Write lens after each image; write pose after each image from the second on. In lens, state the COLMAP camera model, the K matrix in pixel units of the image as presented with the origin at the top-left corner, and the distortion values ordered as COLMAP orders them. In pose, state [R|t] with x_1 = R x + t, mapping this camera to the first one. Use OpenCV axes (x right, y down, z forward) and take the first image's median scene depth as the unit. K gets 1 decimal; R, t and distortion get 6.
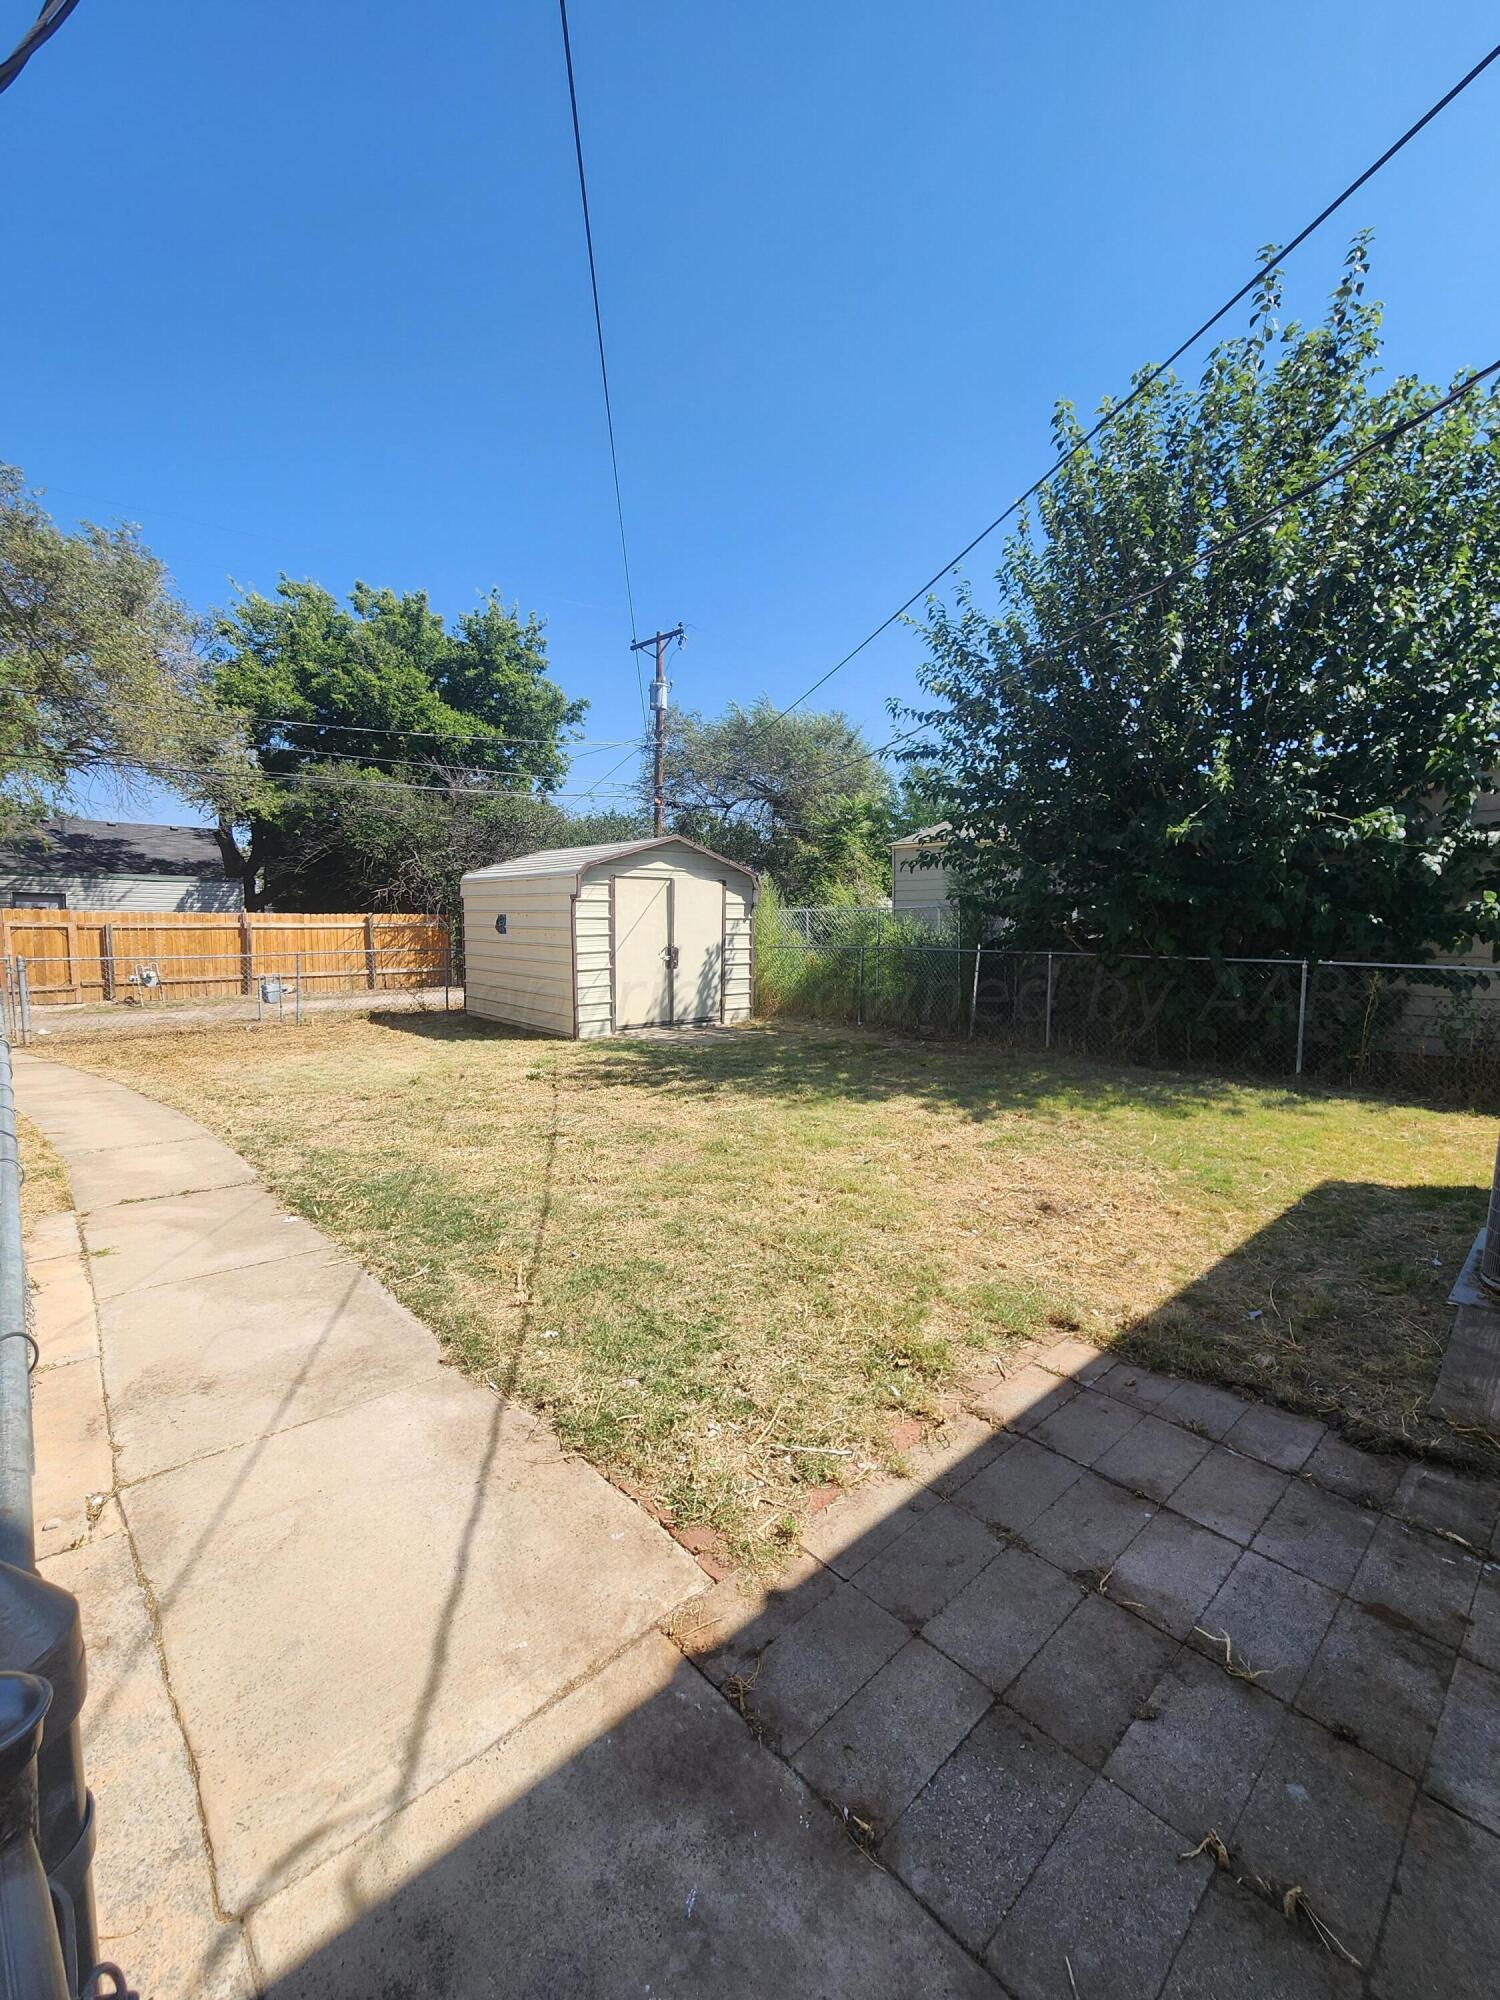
lens RADIAL K [[821.9, 0, 749.1], [0, 821.9, 999.9], [0, 0, 1]] dist [-0.001986, 0.001048]
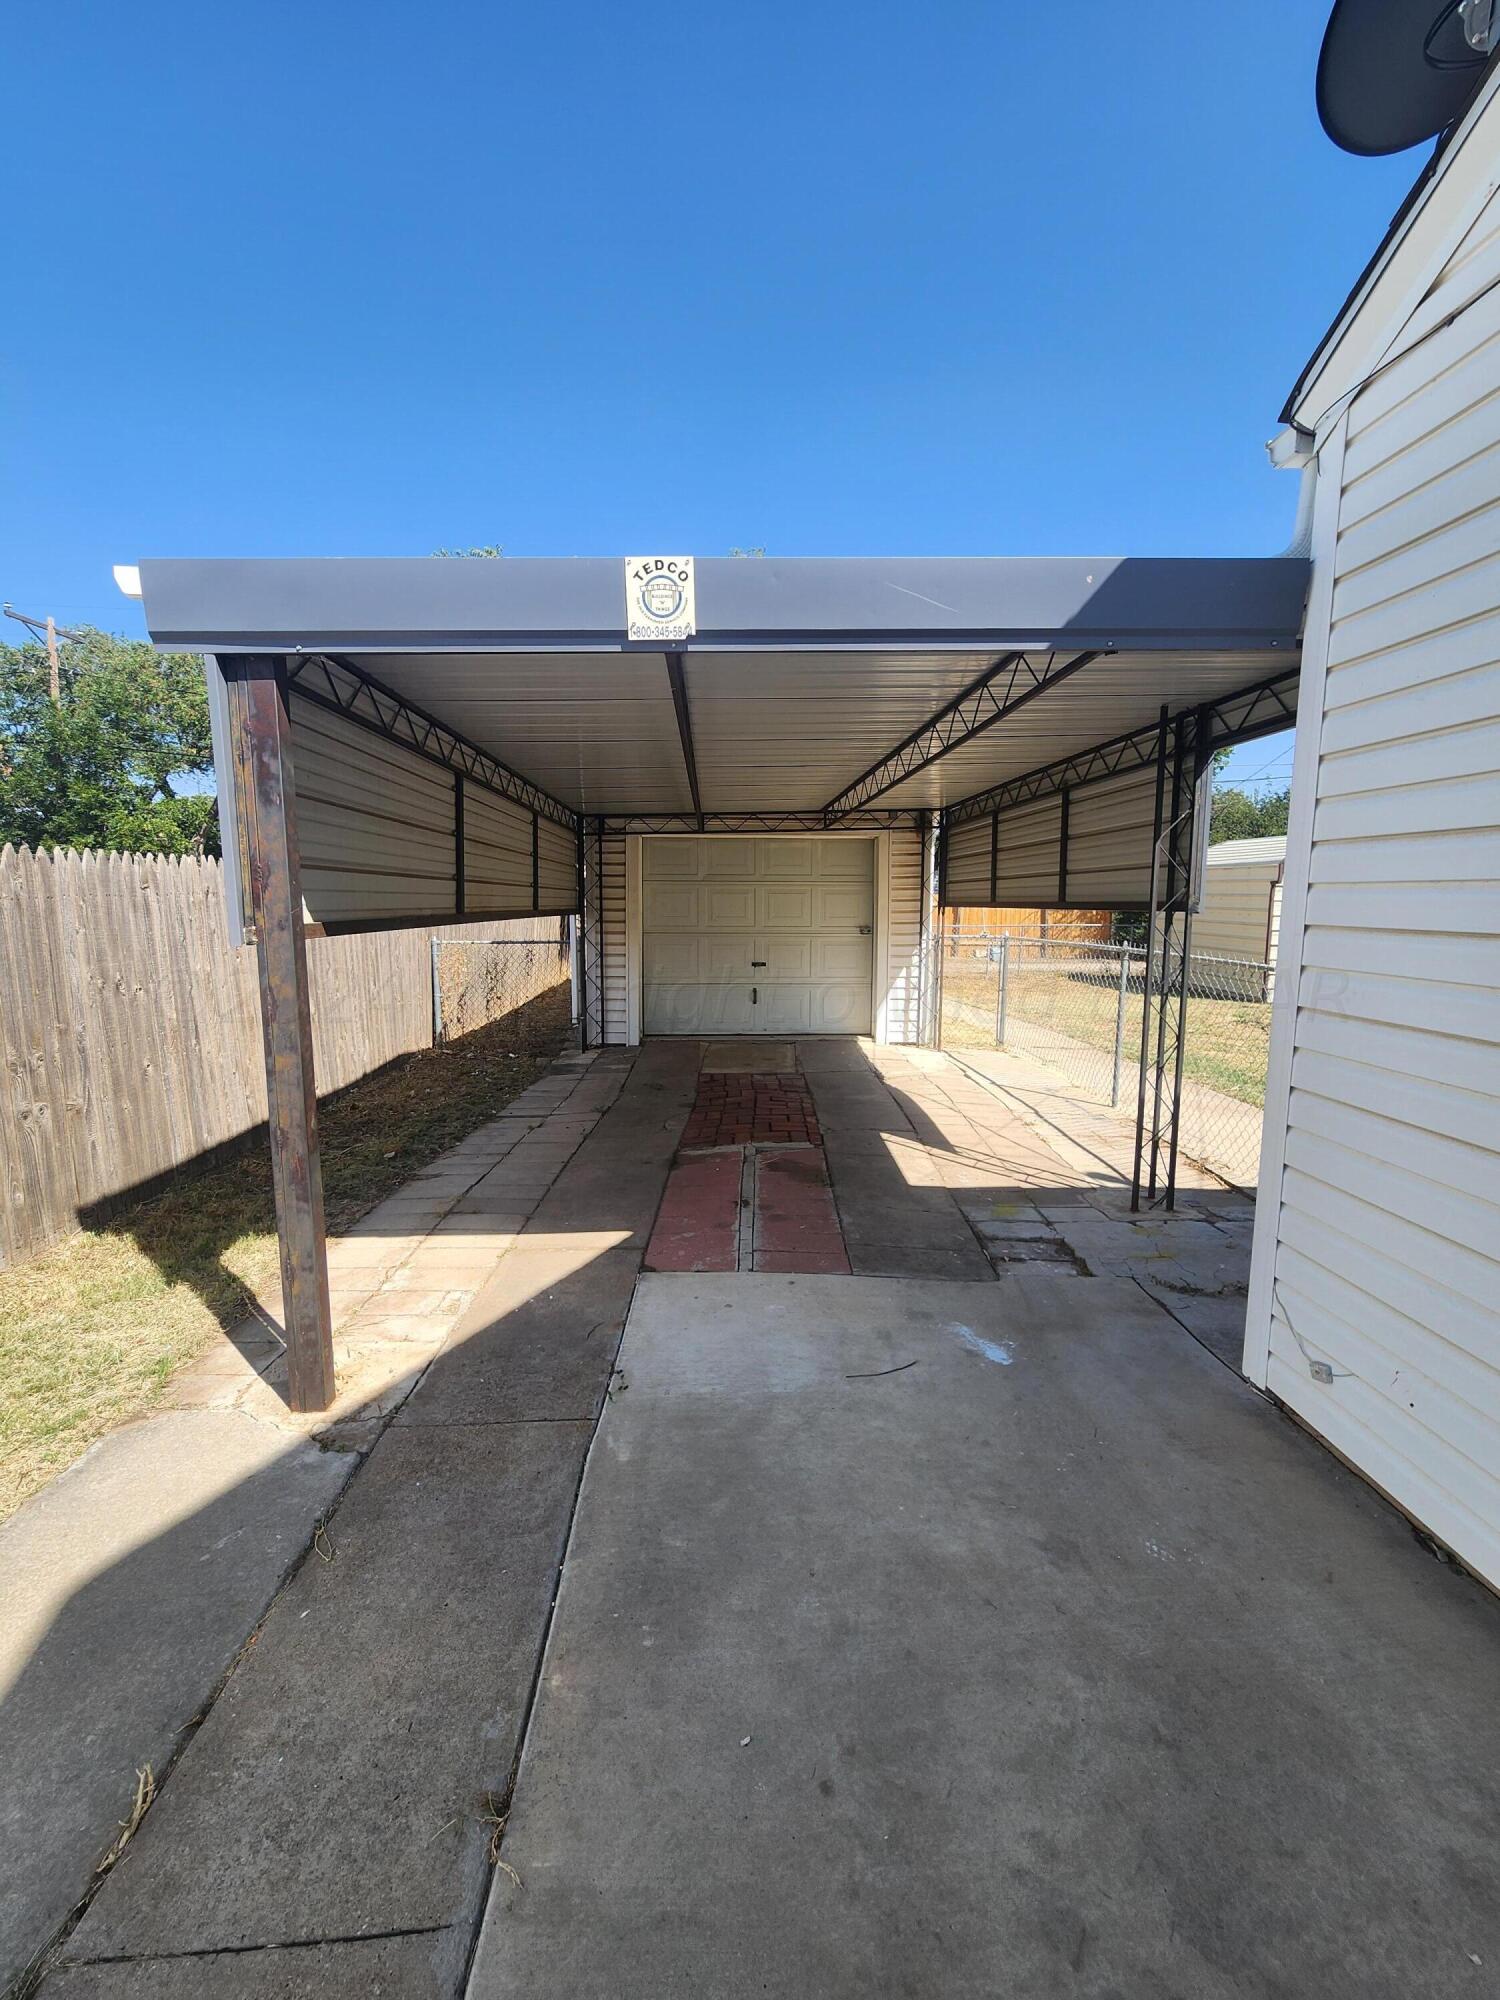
lens RADIAL K [[821.9, 0, 750.6], [0, 821.9, 1009.0], [0, 0, 1]] dist [-0.001986, 0.001048]
pose [[0.768728, 0.087696, -0.633535, -0.020722], [-0.066140, 0.996144, 0.057635, 0.030420], [0.636147, -0.002404, 0.771564, -0.321073]]
